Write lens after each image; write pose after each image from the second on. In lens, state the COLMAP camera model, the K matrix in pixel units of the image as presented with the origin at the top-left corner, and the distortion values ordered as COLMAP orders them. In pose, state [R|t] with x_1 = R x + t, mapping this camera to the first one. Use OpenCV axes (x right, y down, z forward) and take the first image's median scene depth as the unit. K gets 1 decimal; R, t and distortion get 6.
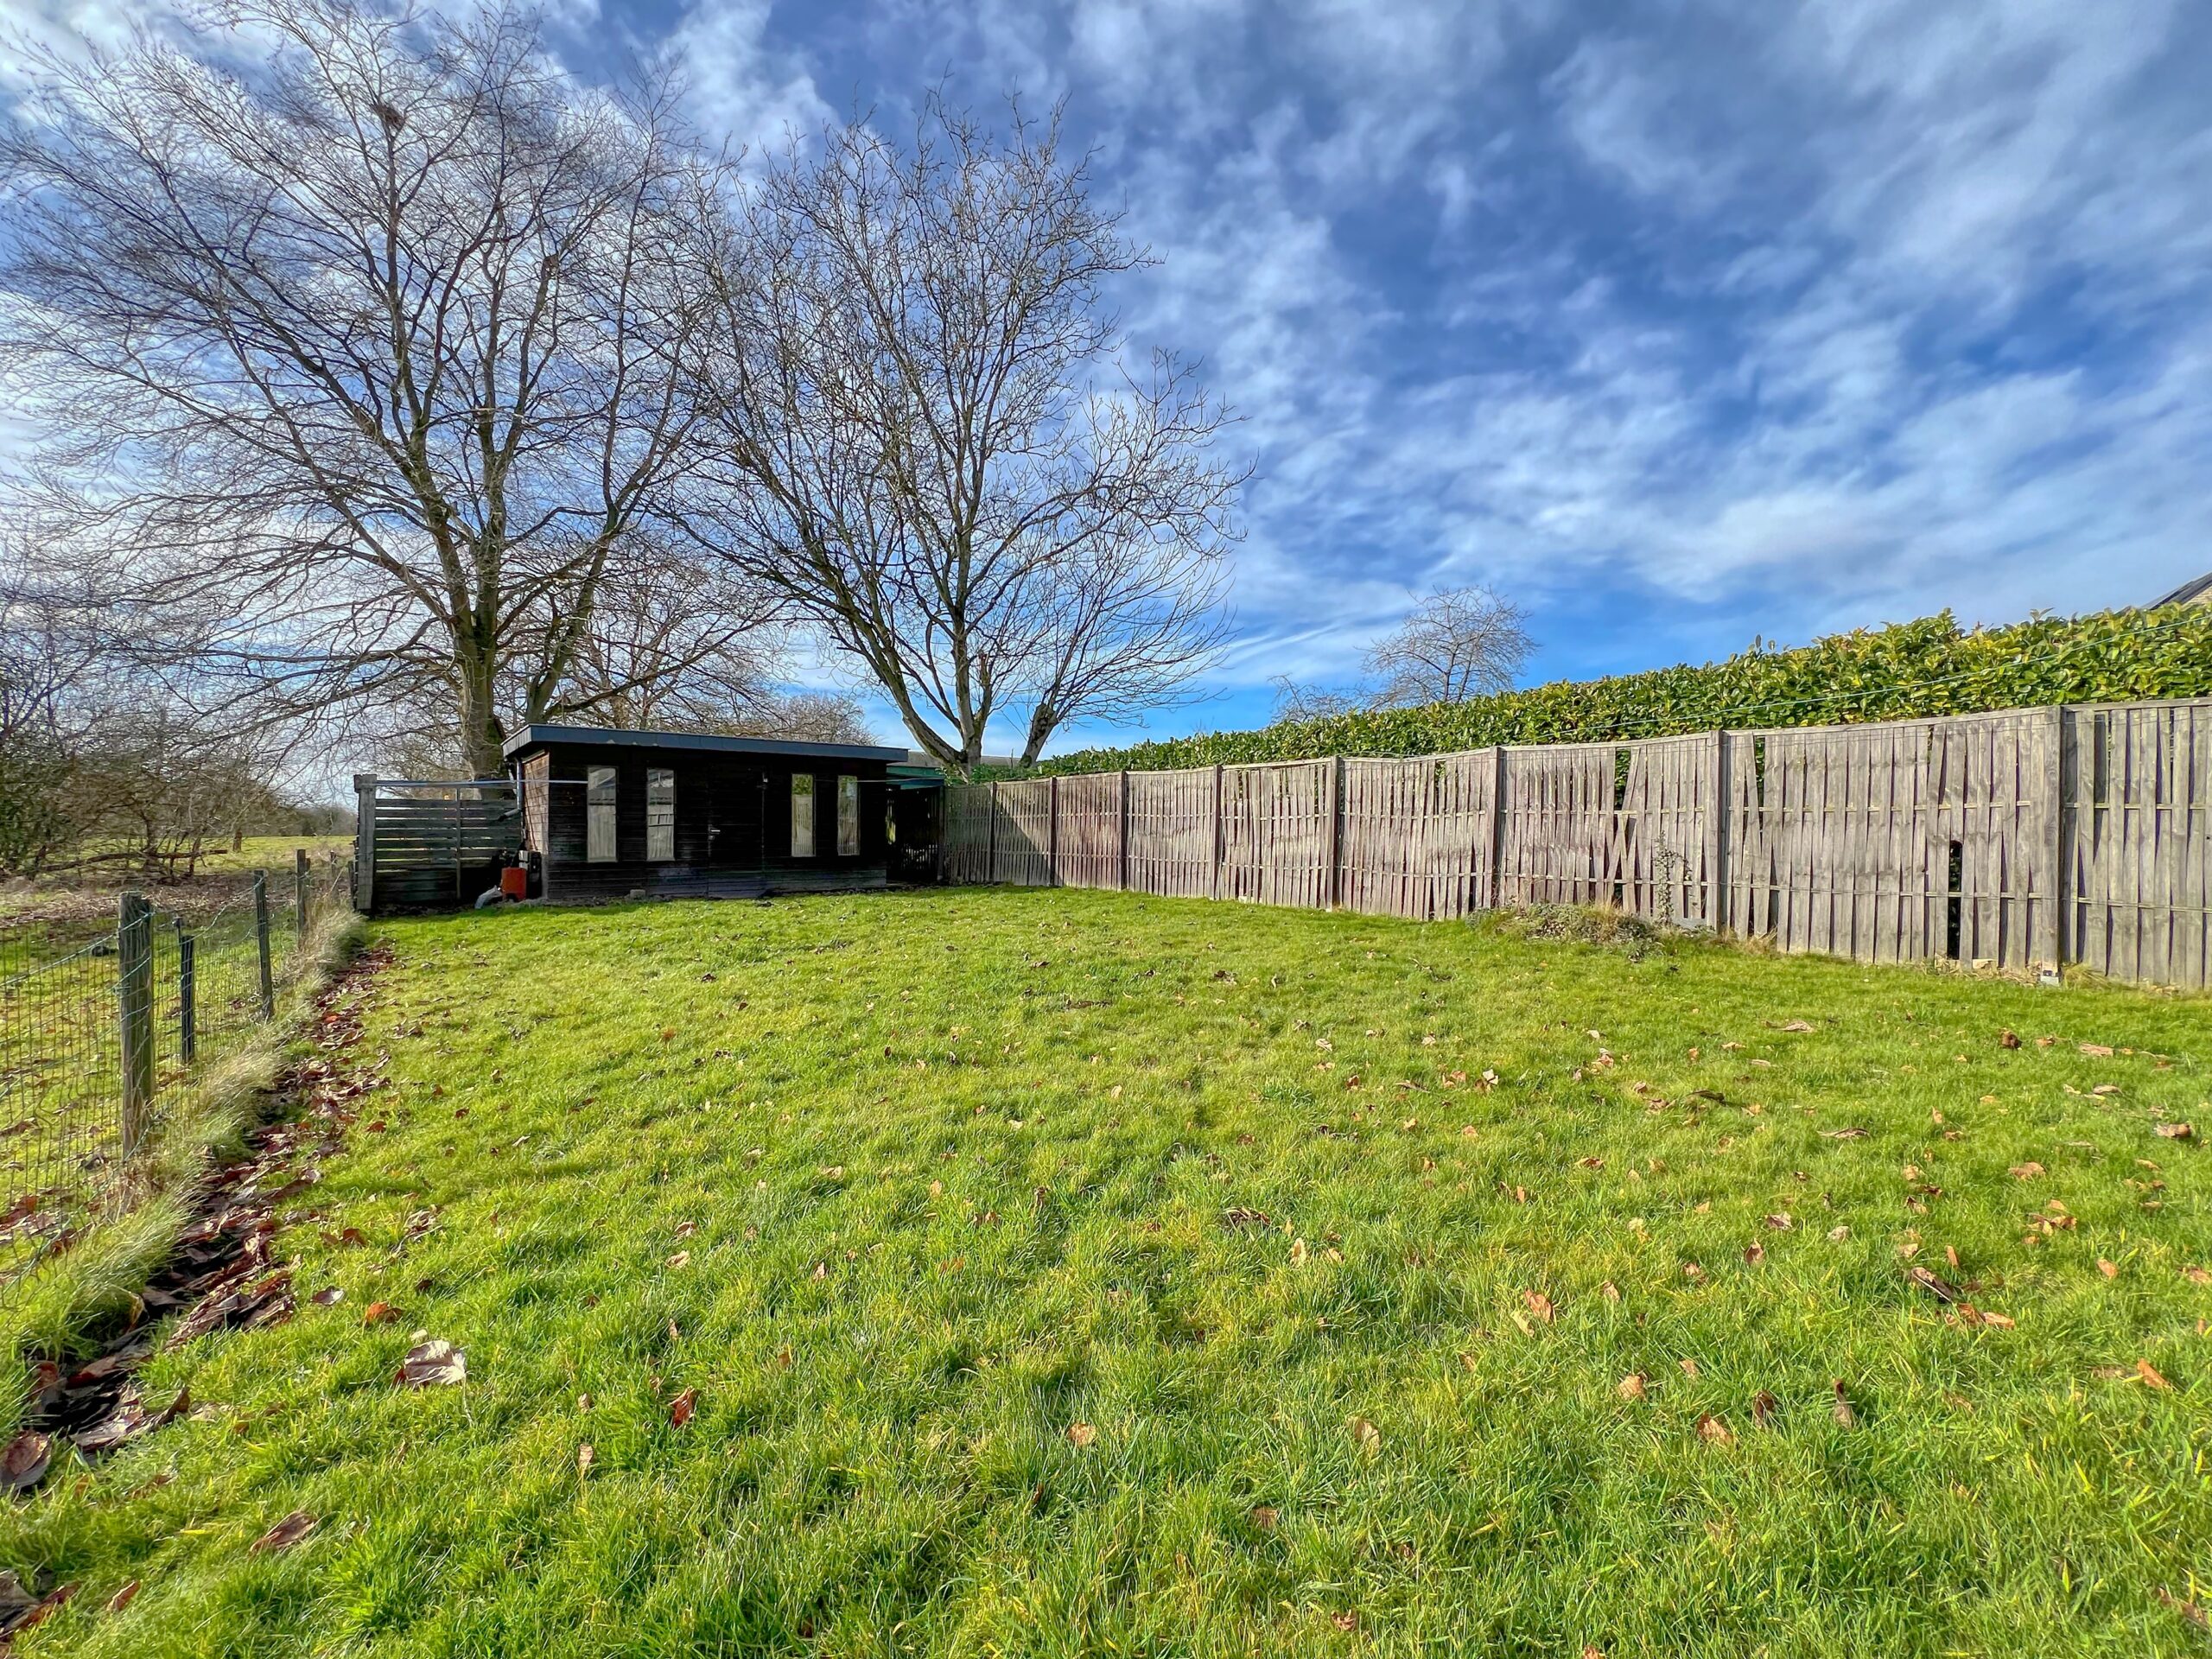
lens RADIAL K [[885.9, 0, 1144.8], [0, 885.9, 877.2], [0, 0, 1]] dist [0.028608, 0.000060]
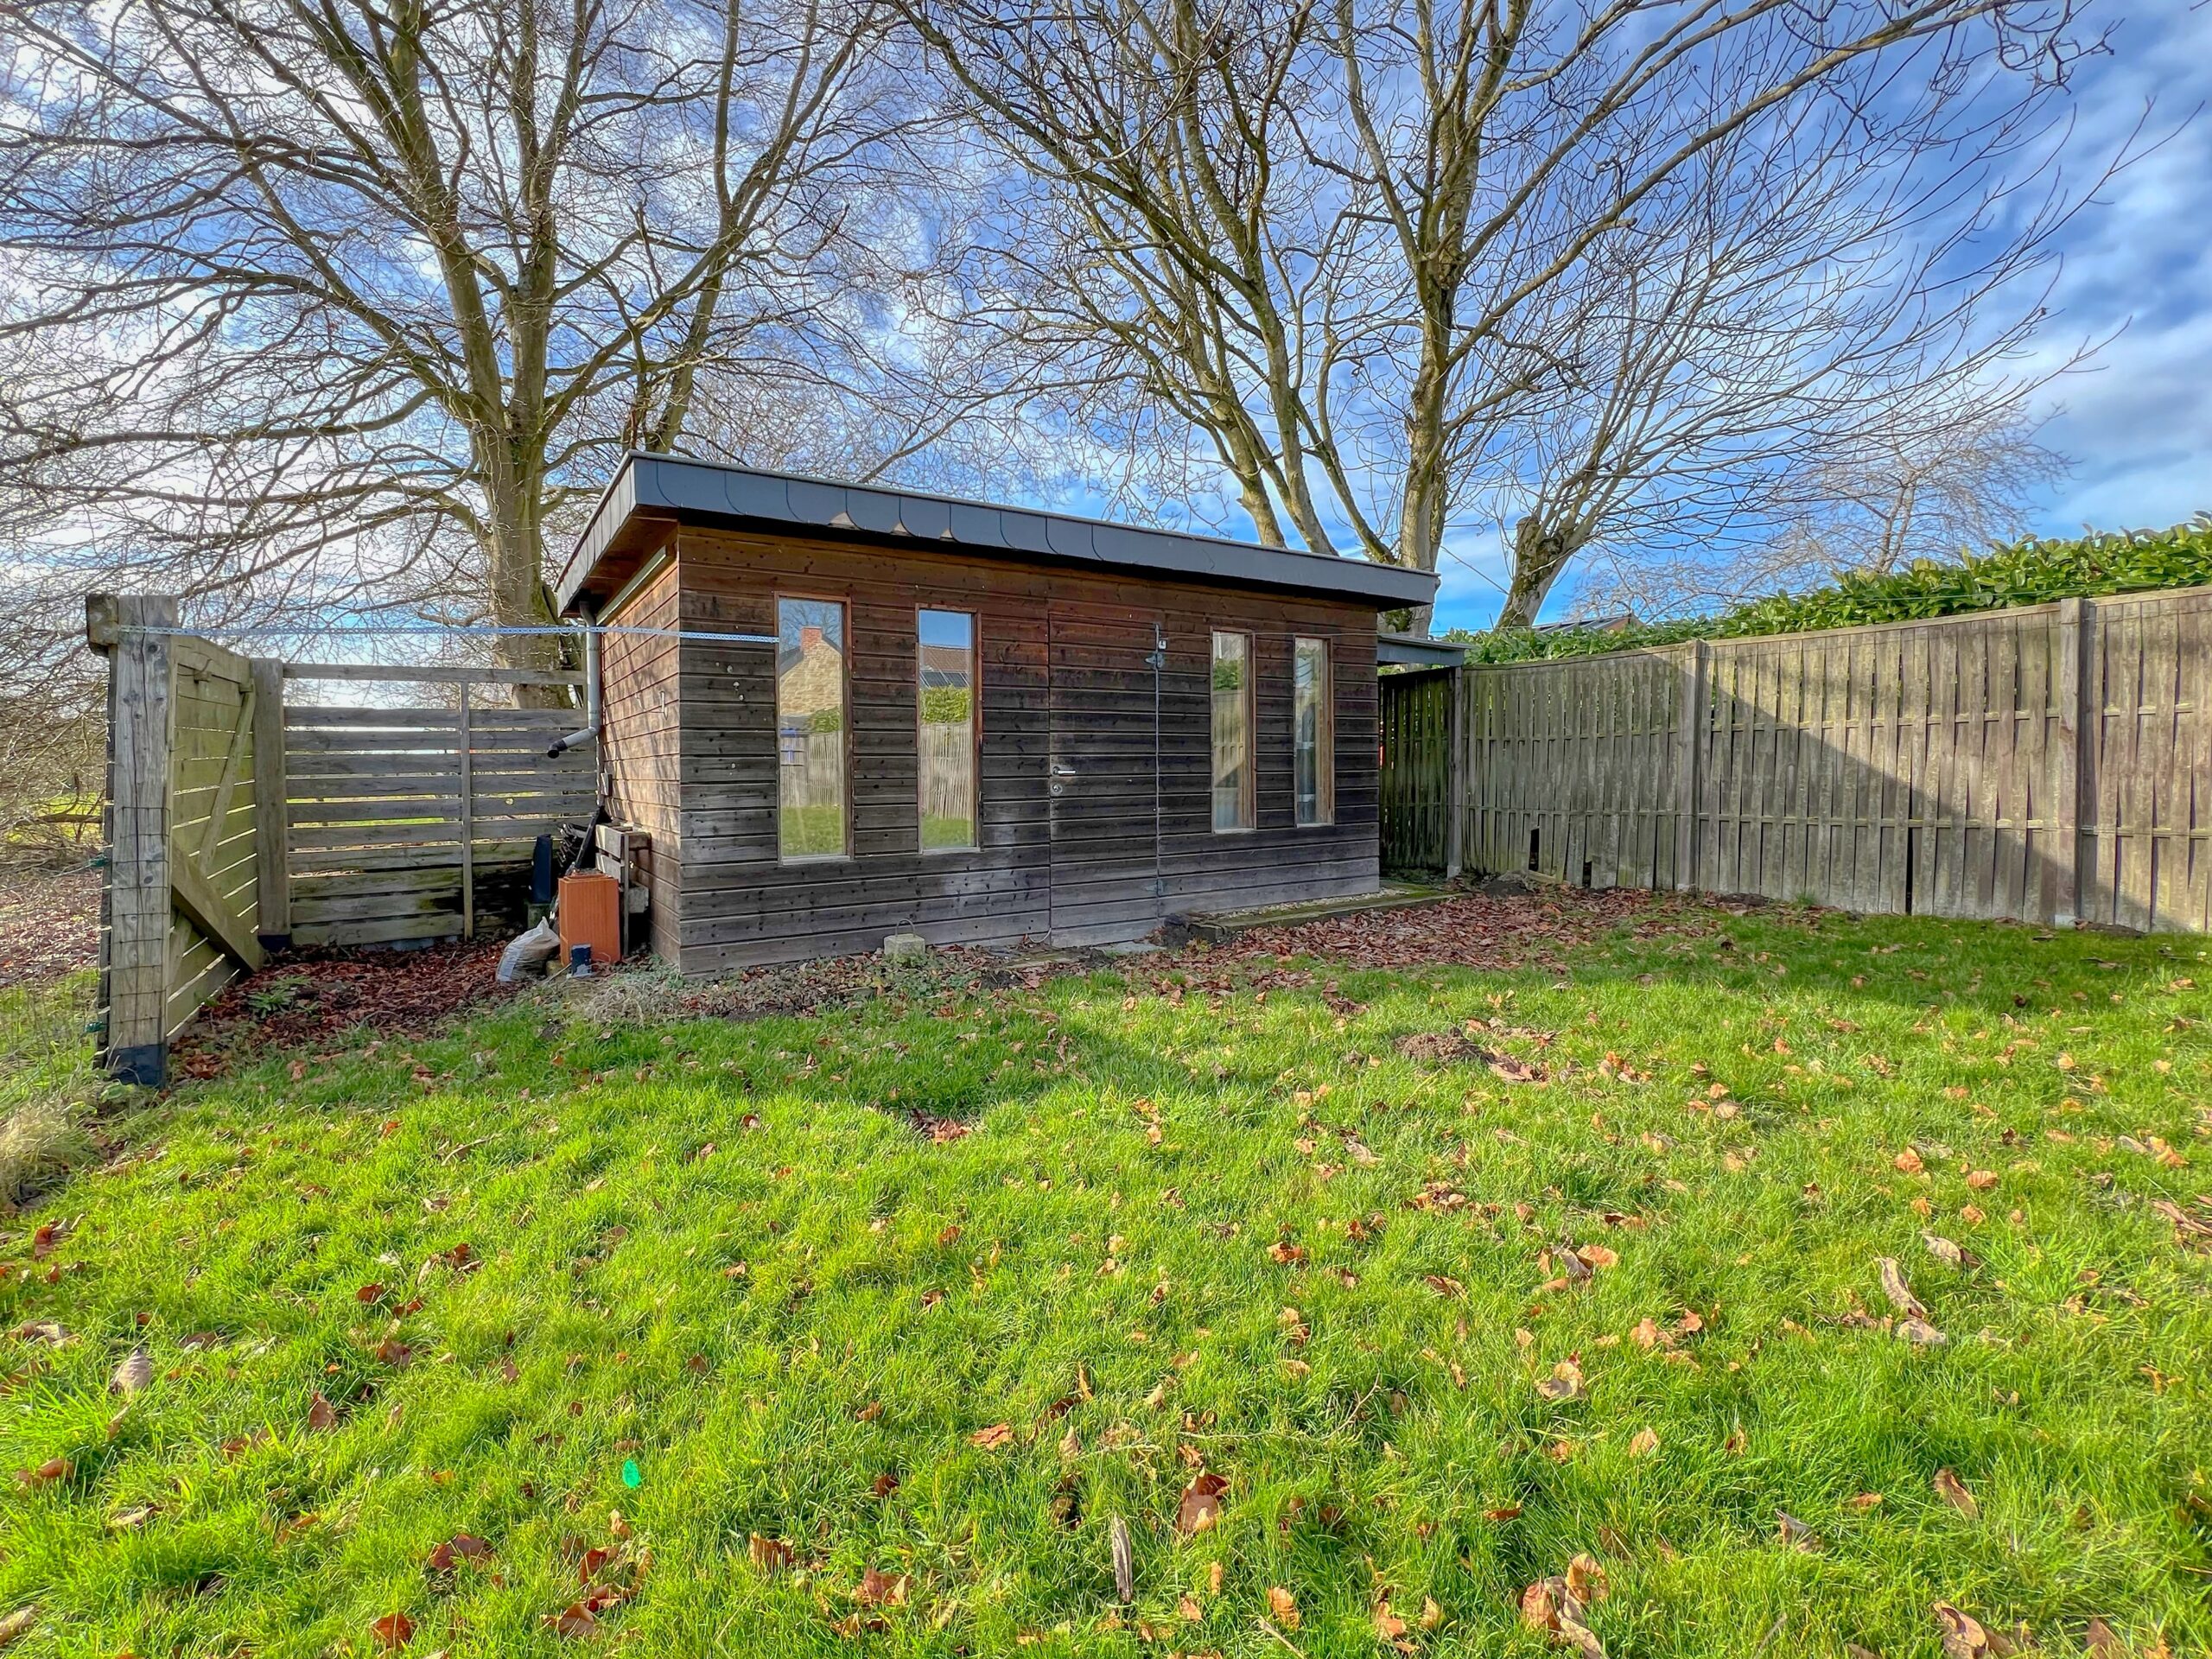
lens RADIAL K [[889.7, 0, 1100.5], [0, 889.7, 829.7], [0, 0, 1]] dist [-0.001091, 0.000171]
pose [[0.997320, -0.006491, -0.072870, -0.355784], [0.008179, 0.999705, 0.022886, -0.028612], [0.072700, -0.023420, 0.997079, 0.497157]]
